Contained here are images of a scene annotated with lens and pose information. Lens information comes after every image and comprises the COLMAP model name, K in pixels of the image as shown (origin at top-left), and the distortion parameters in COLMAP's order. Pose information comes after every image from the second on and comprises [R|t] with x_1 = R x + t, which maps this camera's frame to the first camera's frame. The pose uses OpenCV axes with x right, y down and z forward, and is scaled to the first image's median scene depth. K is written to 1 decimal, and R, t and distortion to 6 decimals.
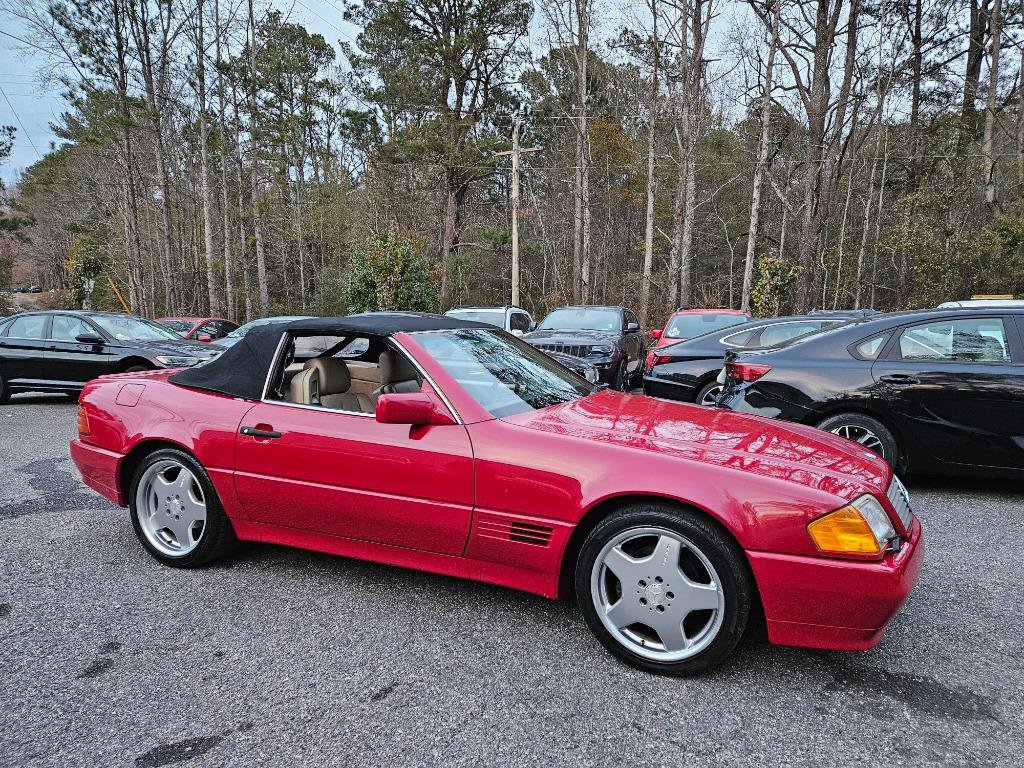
lens RADIAL K [[691.0, 0, 516.5], [0, 691.0, 390.6], [0, 0, 1]] dist [0.069740, -0.052637]
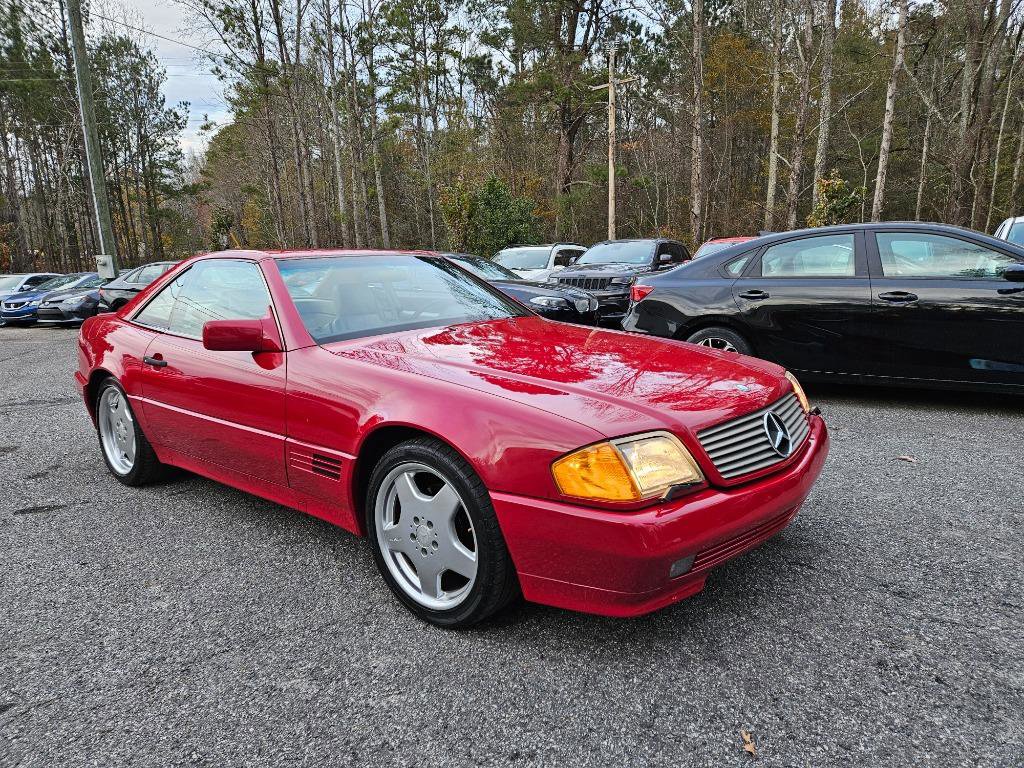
lens RADIAL K [[691.0, 0, 517.1], [0, 691.0, 379.2], [0, 0, 1]] dist [0.069740, -0.052637]
pose [[0.969731, 0.010232, -0.243961, 0.135325], [0.004557, 0.998189, 0.059982, 0.008975], [0.244133, -0.059278, 0.967928, 0.042909]]
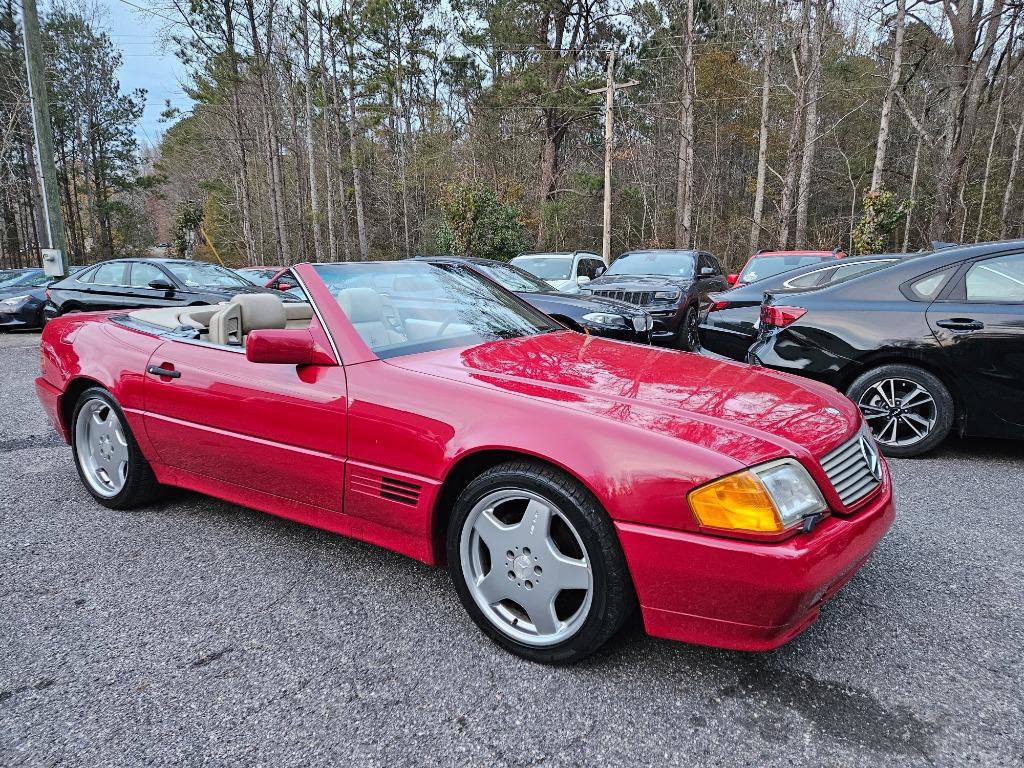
lens RADIAL K [[691.0, 0, 519.0], [0, 691.0, 387.2], [0, 0, 1]] dist [0.069740, -0.052637]
pose [[0.987418, 0.019692, -0.156901, 0.082070], [-0.009653, 0.997871, 0.064493, 0.004993], [0.157838, -0.062167, 0.985506, 0.046371]]
